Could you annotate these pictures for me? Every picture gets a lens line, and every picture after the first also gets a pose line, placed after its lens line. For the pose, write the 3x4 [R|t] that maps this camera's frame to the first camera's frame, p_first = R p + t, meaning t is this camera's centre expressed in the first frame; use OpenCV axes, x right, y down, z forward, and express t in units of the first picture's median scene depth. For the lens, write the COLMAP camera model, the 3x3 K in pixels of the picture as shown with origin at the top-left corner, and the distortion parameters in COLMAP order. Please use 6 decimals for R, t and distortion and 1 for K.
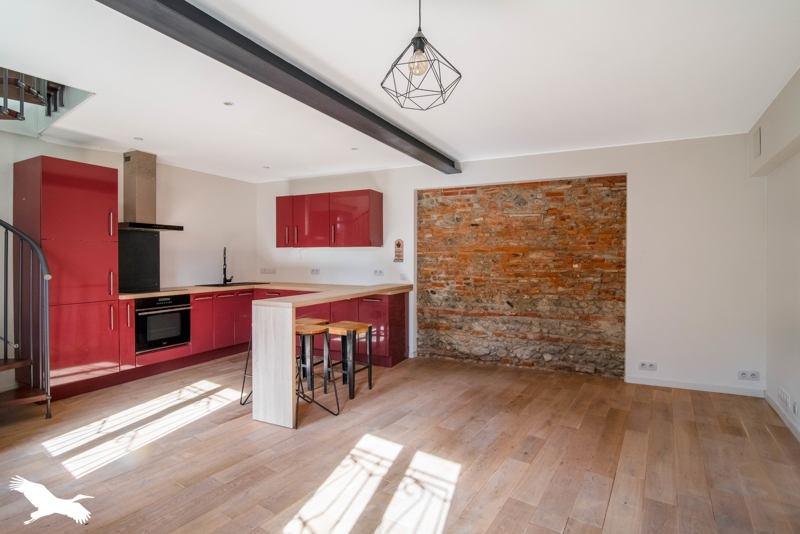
lens RADIAL K [[394.0, 0, 400.0], [0, 394.0, 267.0], [0, 0, 1]] dist [-0.000317, -0.000051]
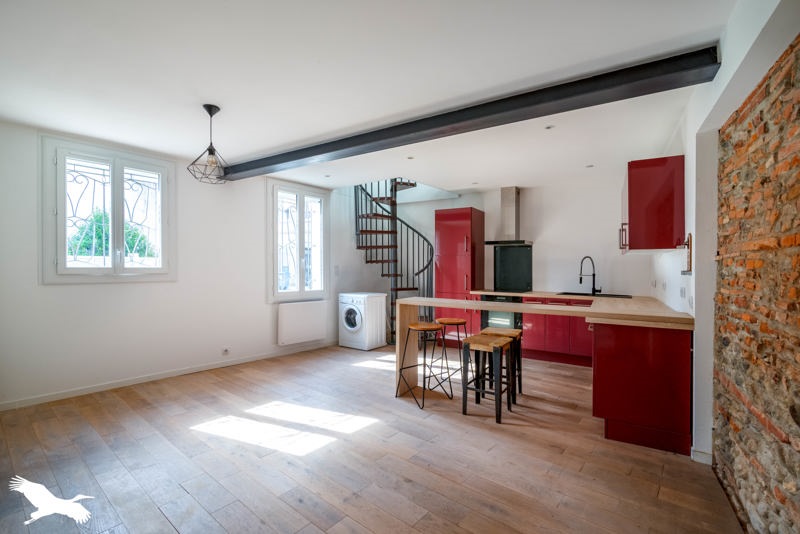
lens RADIAL K [[369.2, 0, 400.0], [0, 369.2, 267.0], [0, 0, 1]] dist [0.001009, 0.000093]
pose [[-0.101646, -0.000463, -0.994821, 0.709979], [-0.028665, 0.999586, 0.002464, -0.016423], [0.994408, 0.028766, -0.101617, 0.844011]]
